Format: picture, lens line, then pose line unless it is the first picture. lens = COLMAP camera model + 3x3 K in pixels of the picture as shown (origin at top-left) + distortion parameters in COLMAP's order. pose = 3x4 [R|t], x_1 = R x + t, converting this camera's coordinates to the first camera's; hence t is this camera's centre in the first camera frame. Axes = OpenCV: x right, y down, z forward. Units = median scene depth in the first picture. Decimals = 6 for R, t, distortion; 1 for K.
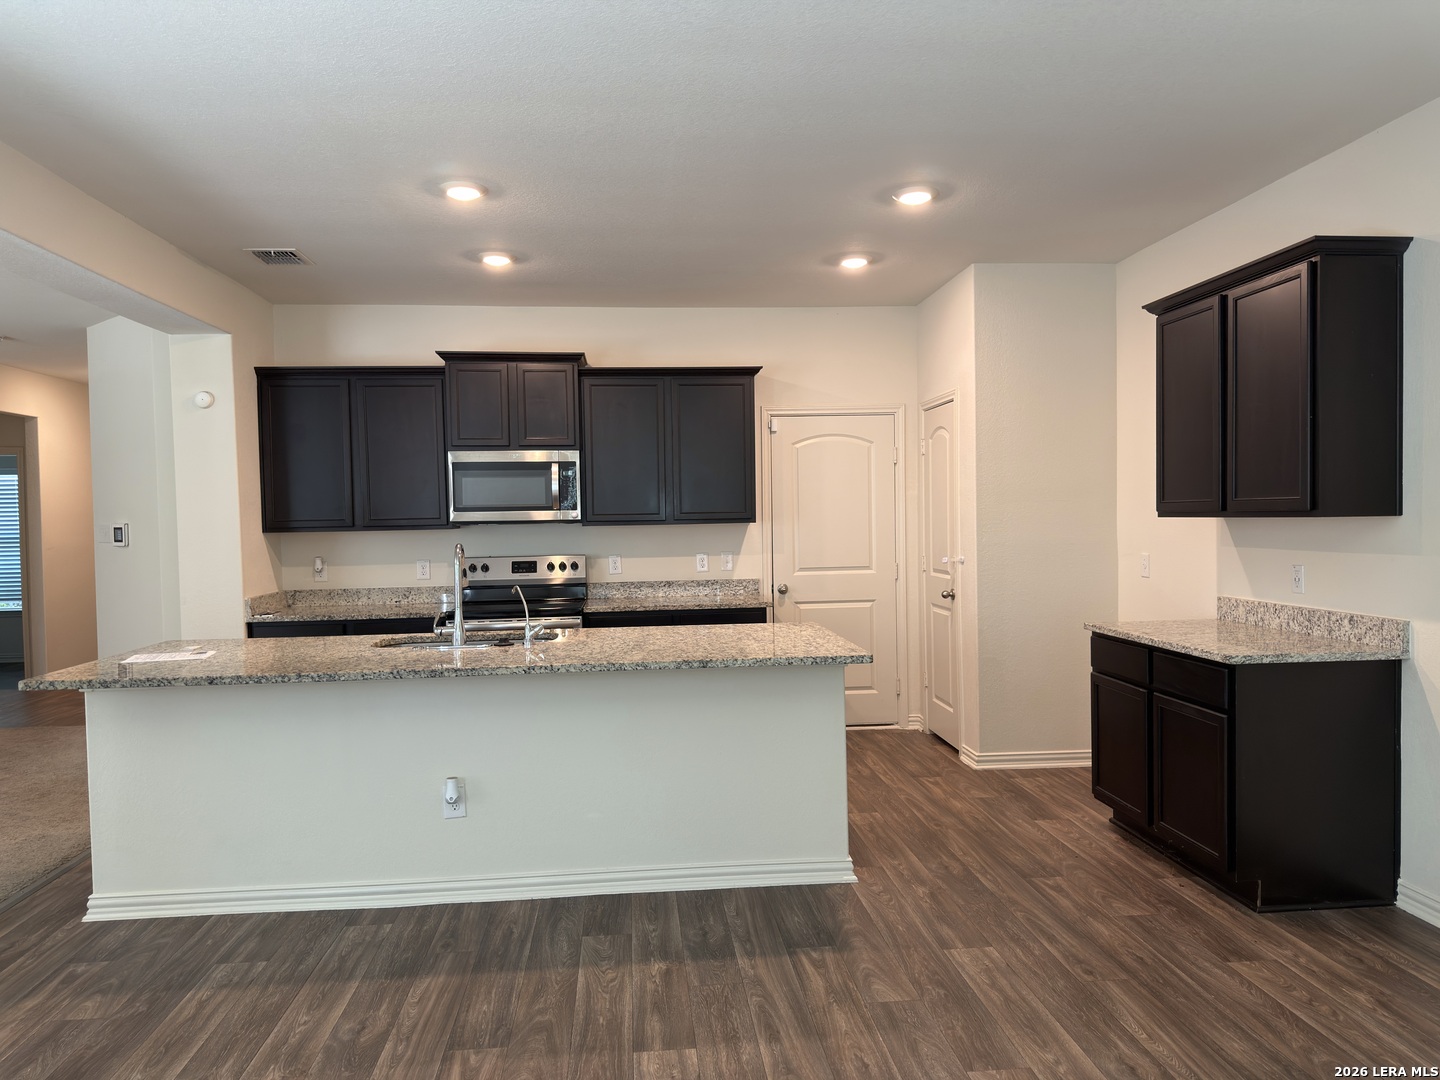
lens RADIAL K [[1012.4, 0, 720.0], [0, 1012.4, 540.0], [0, 0, 1]] dist [0.071453, -0.077719]
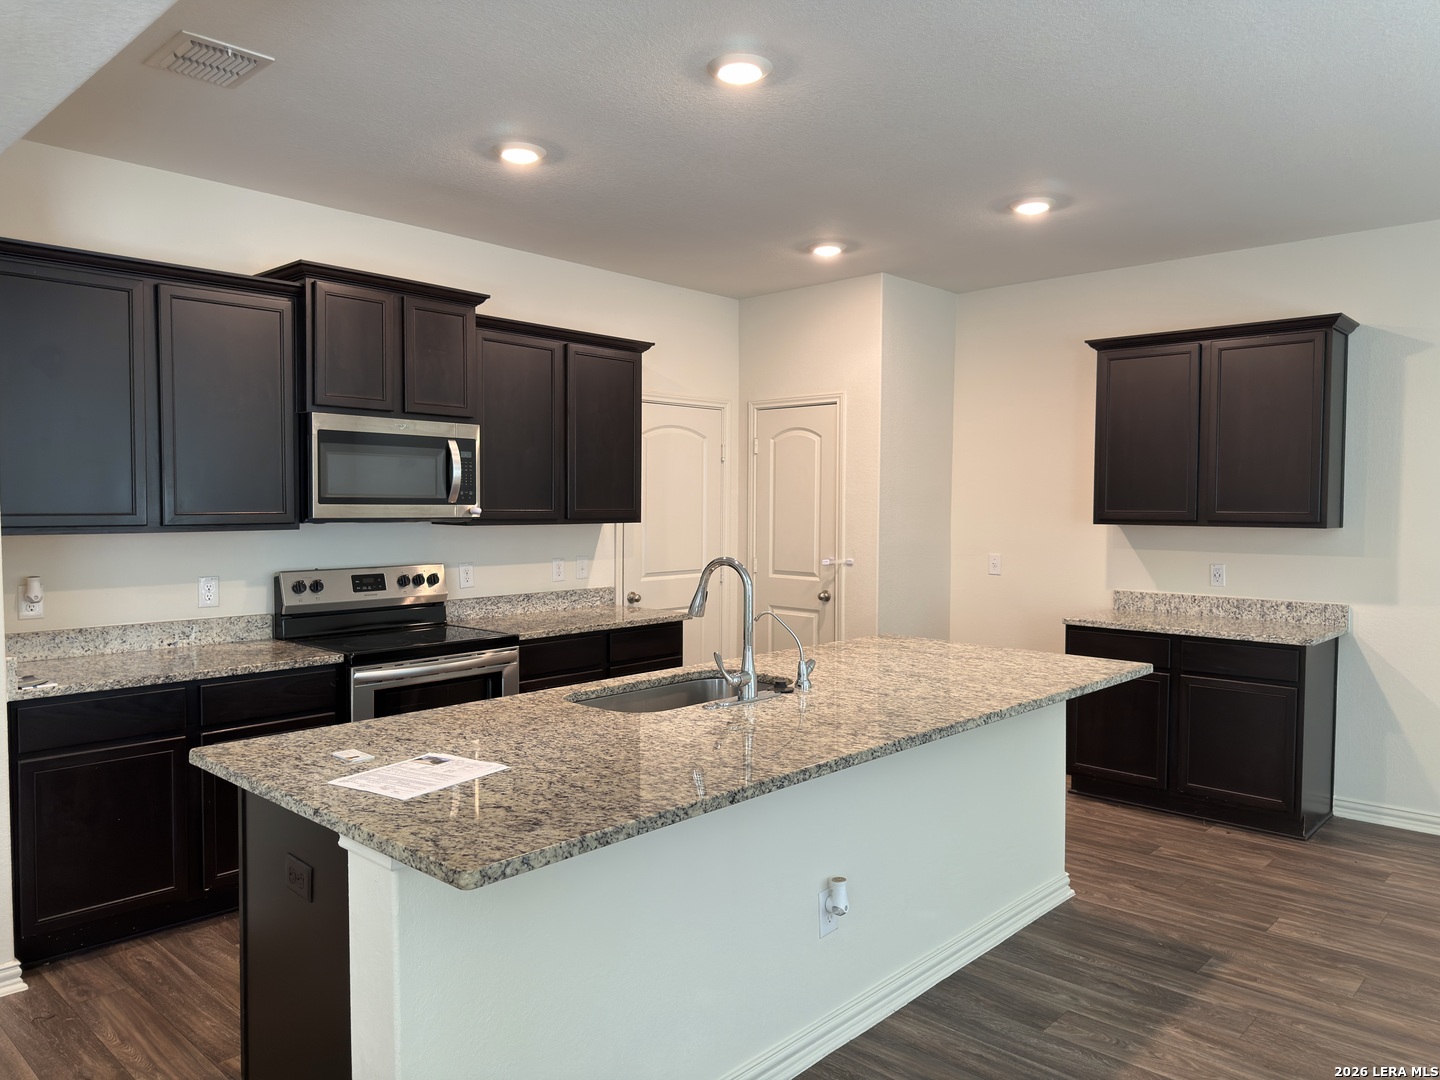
lens RADIAL K [[1012.4, 0, 720.0], [0, 1012.4, 540.0], [0, 0, 1]] dist [0.071453, -0.077719]
pose [[0.743772, -0.003433, 0.668425, -0.516758], [-0.002545, 0.999965, 0.007968, -0.009795], [-0.668429, -0.007628, 0.743737, 0.325842]]
